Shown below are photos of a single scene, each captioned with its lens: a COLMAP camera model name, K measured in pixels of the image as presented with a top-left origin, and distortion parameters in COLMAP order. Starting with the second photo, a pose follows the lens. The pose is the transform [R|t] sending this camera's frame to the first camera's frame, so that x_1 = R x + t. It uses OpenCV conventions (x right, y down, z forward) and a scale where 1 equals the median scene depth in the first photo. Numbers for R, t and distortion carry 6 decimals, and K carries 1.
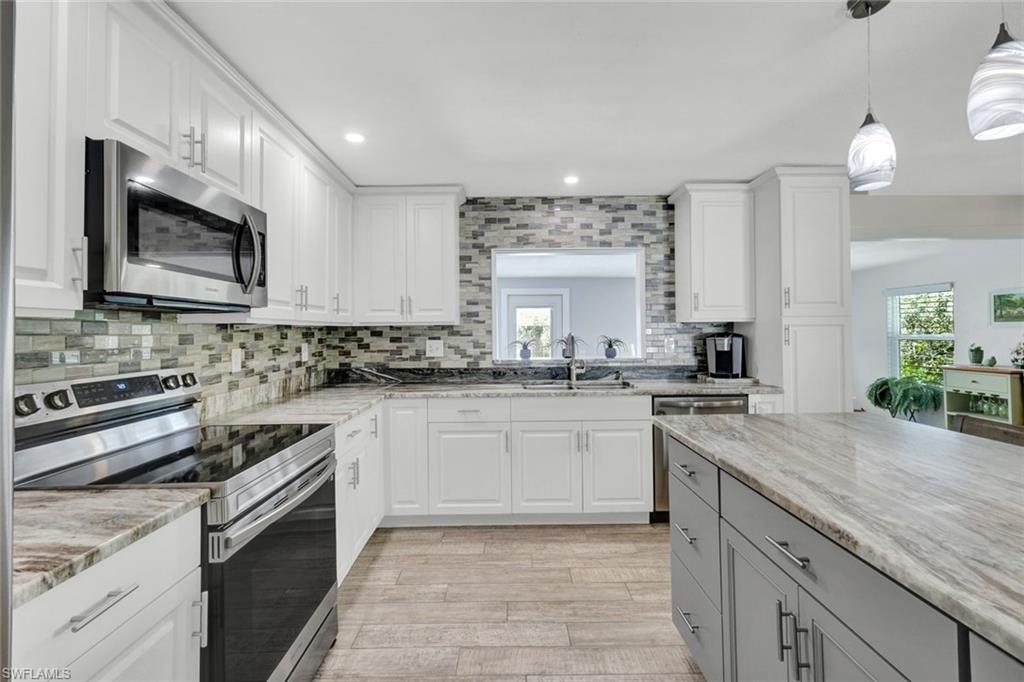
lens RADIAL K [[449.2, 0, 509.7], [0, 449.2, 323.7], [0, 0, 1]] dist [-0.000776, 0.000039]
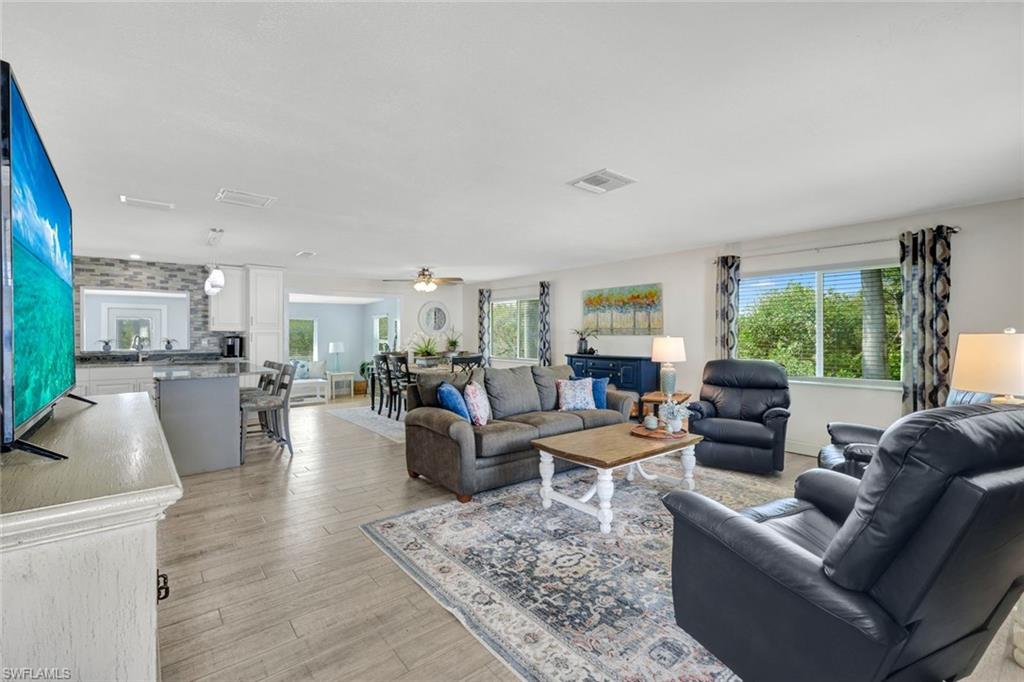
lens RADIAL K [[449.2, 0, 508.2], [0, 449.2, 338.6], [0, 0, 1]] dist [-0.000776, 0.000039]
pose [[0.788192, 0.005331, 0.615406, 0.193598], [-0.014405, 0.999848, 0.009788, -0.007336], [-0.615260, -0.016580, 0.788150, -1.362060]]
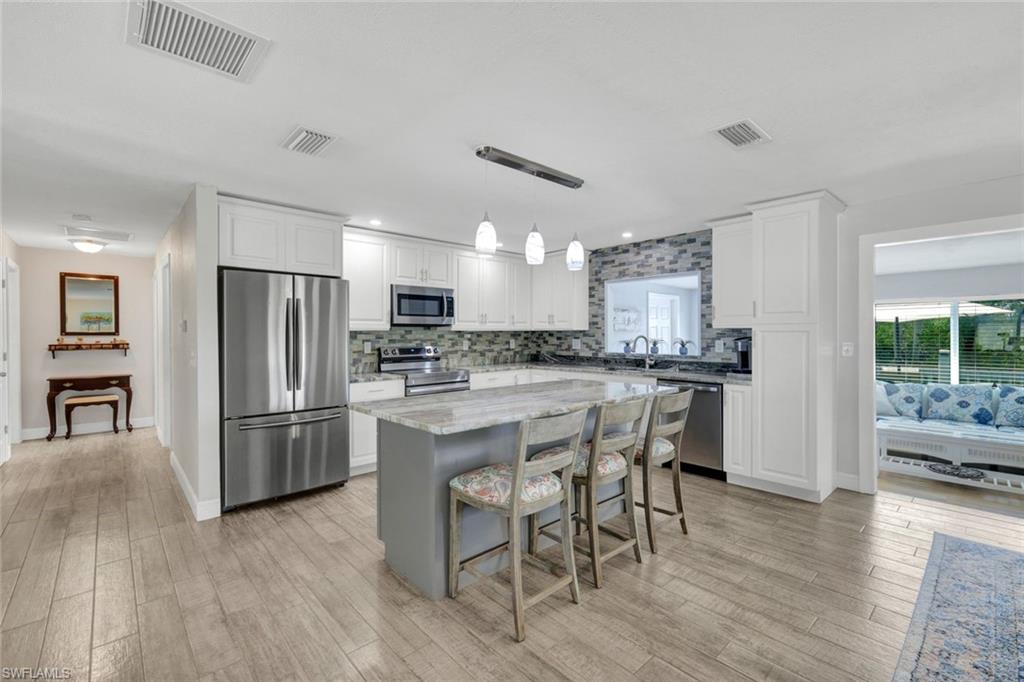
lens RADIAL K [[449.2, 0, 513.0], [0, 449.2, 338.2], [0, 0, 1]] dist [-0.000776, 0.000039]
pose [[0.662746, 0.015463, -0.748685, 0.917730], [0.007539, 0.999598, 0.027318, -0.013539], [0.748807, -0.023749, 0.662363, -0.273397]]
